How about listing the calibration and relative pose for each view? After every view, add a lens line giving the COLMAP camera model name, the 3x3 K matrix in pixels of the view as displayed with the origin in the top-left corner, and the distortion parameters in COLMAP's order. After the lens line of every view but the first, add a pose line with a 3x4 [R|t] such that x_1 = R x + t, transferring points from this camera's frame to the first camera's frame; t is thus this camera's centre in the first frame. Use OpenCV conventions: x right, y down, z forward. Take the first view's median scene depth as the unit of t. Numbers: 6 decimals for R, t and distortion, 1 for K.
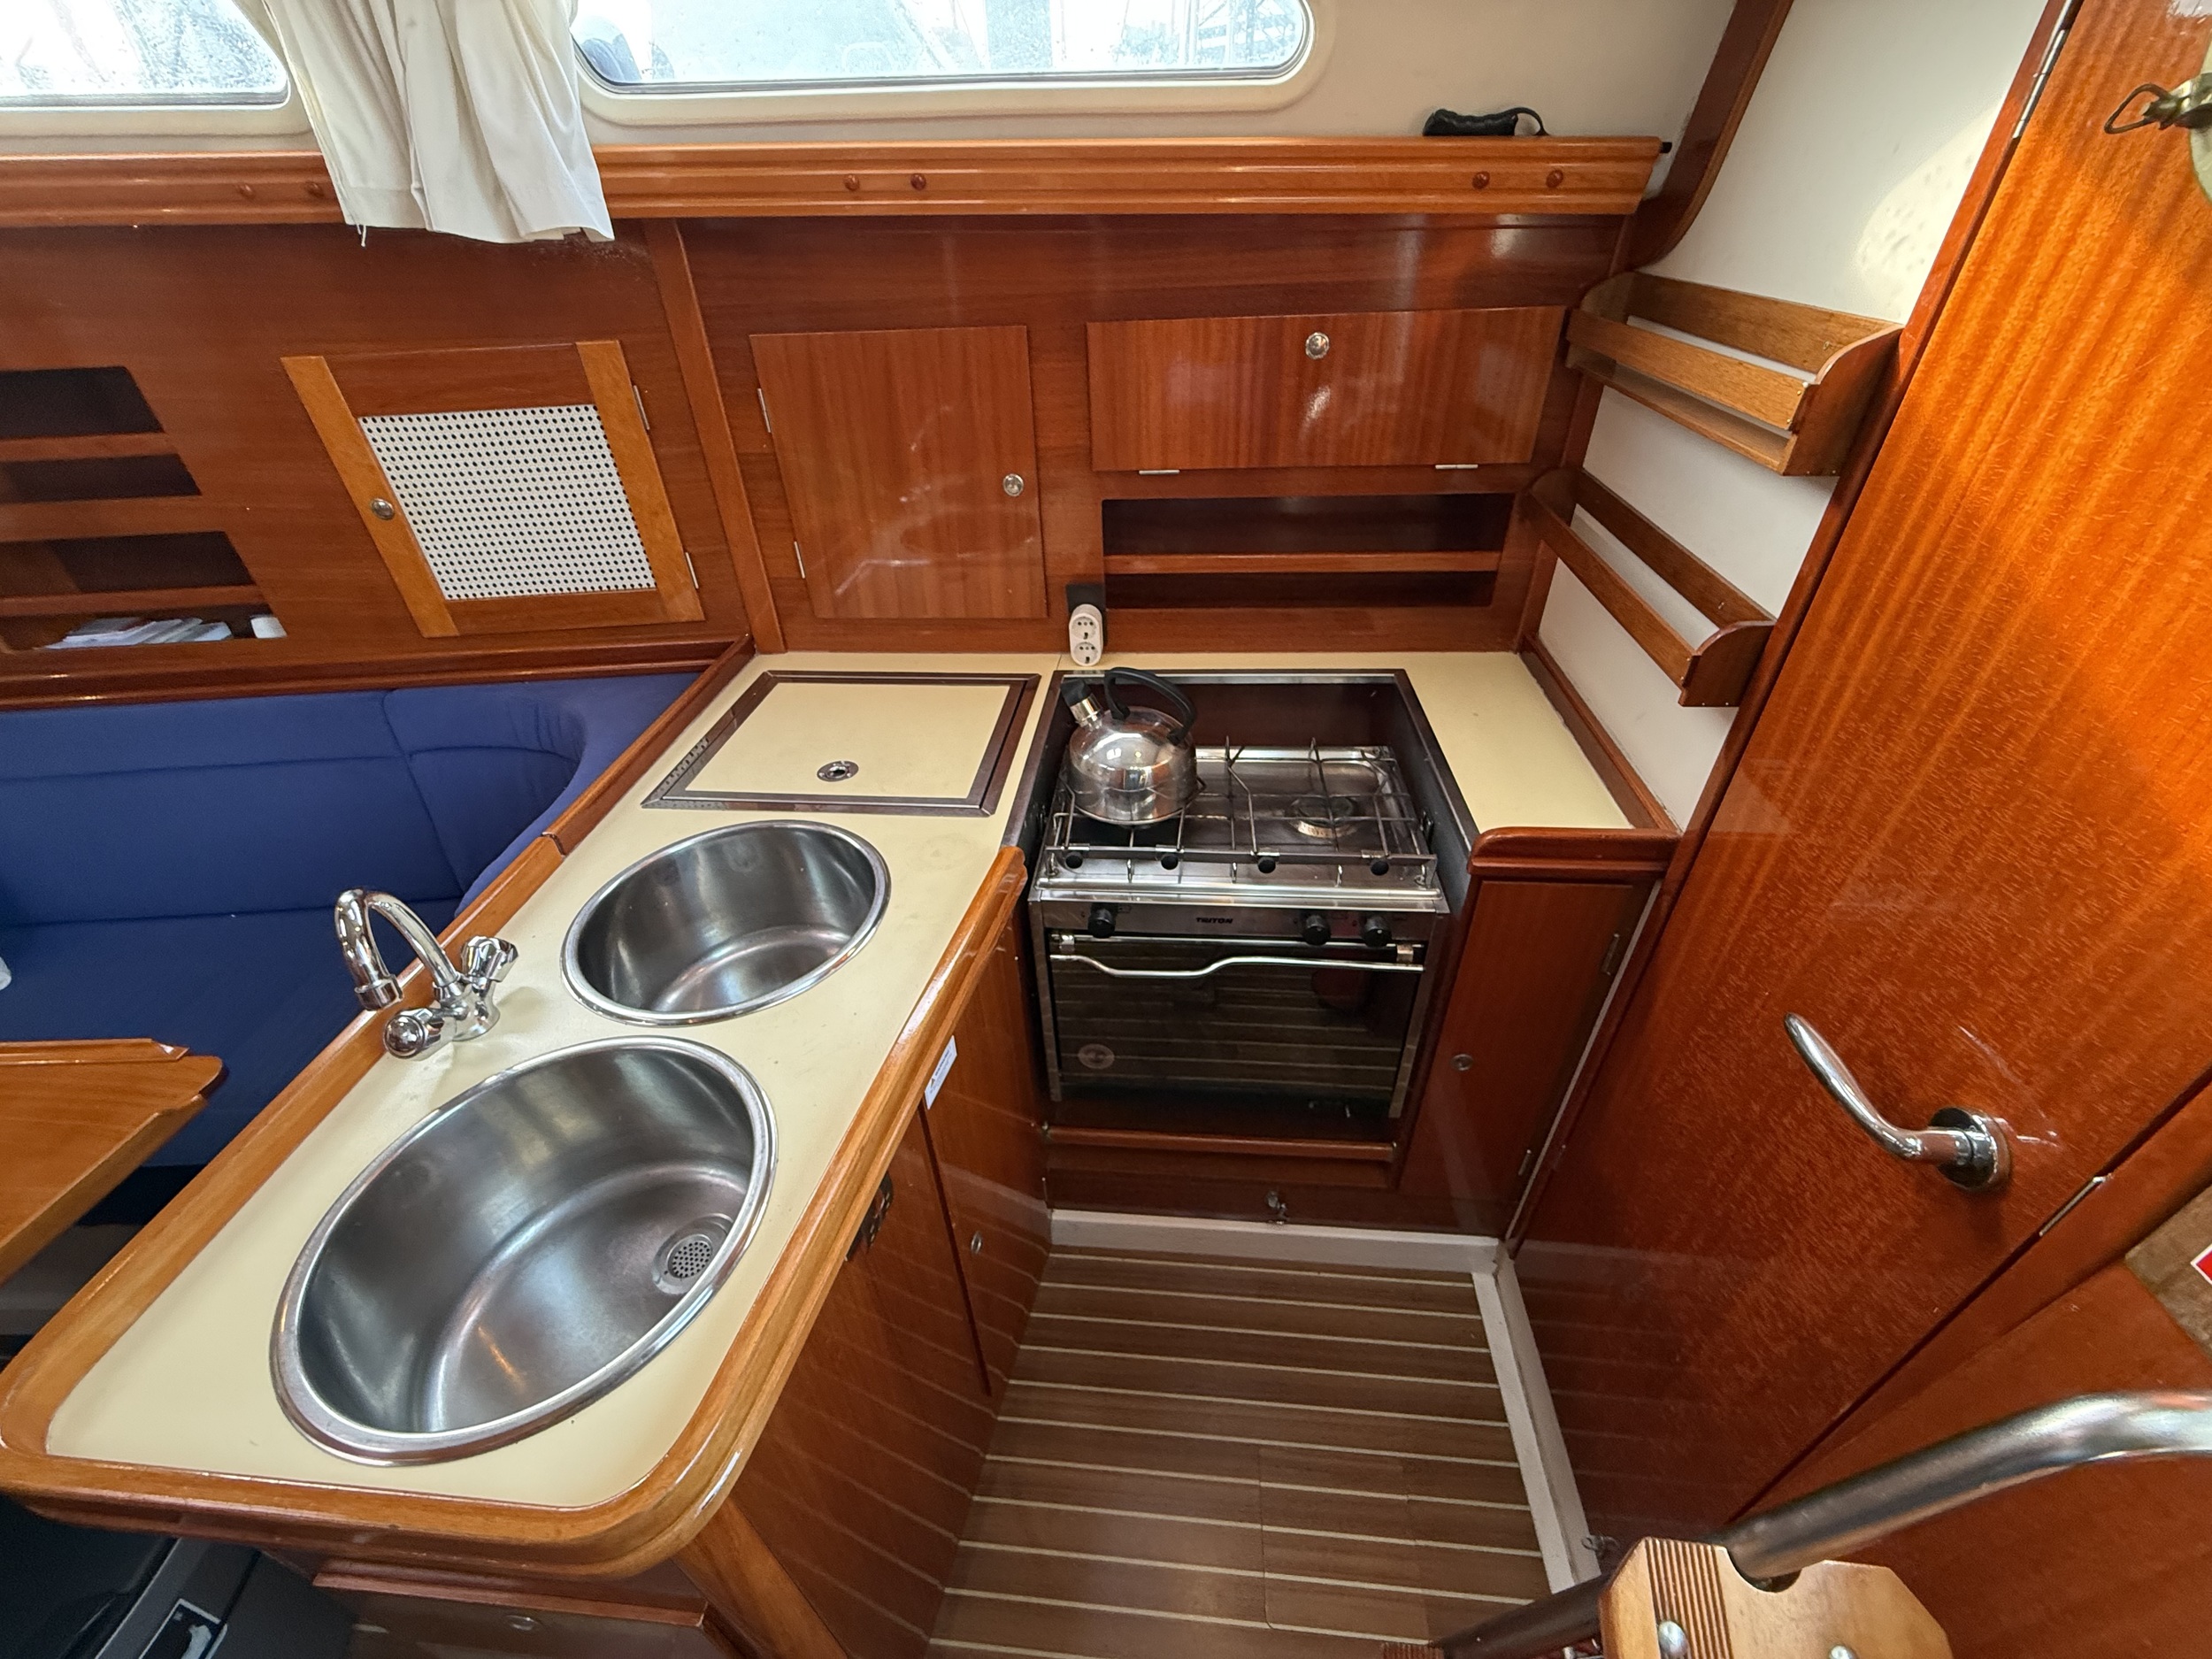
lens RADIAL K [[892.9, 0, 1102.7], [0, 892.9, 863.3], [0, 0, 1]] dist [0.002216, -0.000345]
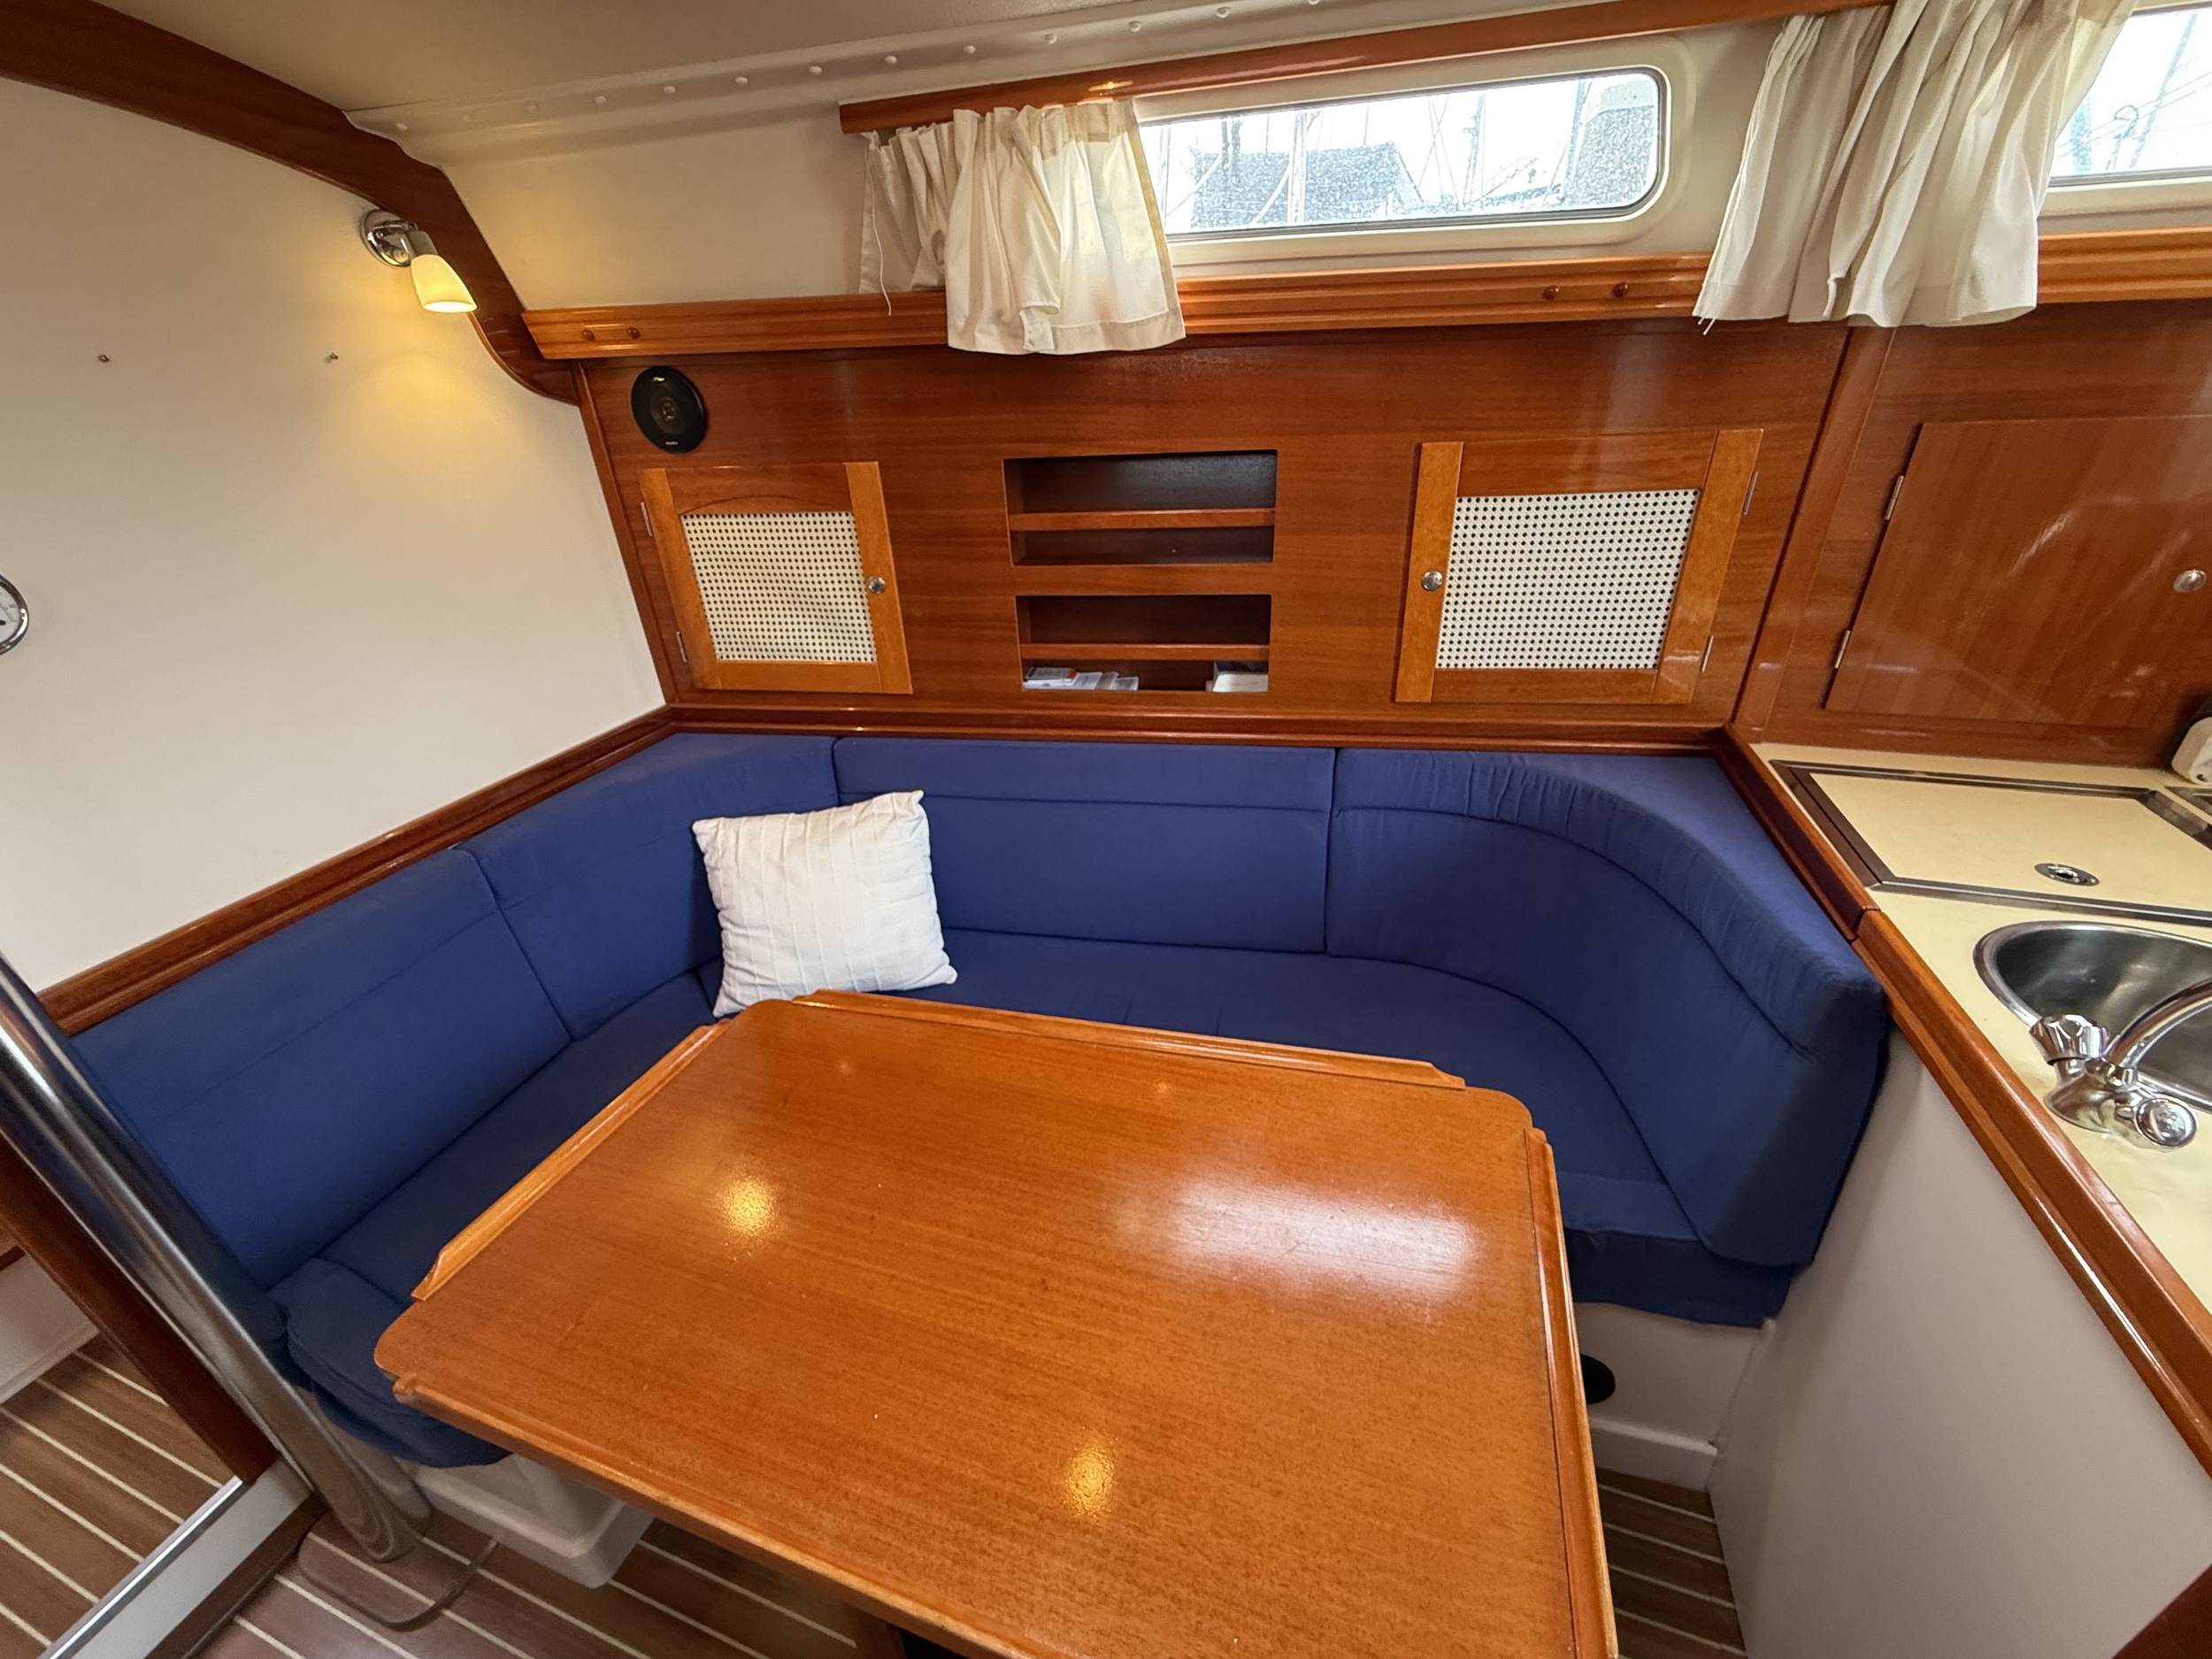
lens RADIAL K [[892.9, 0, 1102.8], [0, 892.9, 823.9], [0, 0, 1]] dist [0.002216, -0.000345]
pose [[0.971931, 0.095176, -0.215154, -0.869822], [-0.124372, 0.984141, -0.126486, 0.058477], [0.199704, 0.149695, 0.968354, -0.040449]]
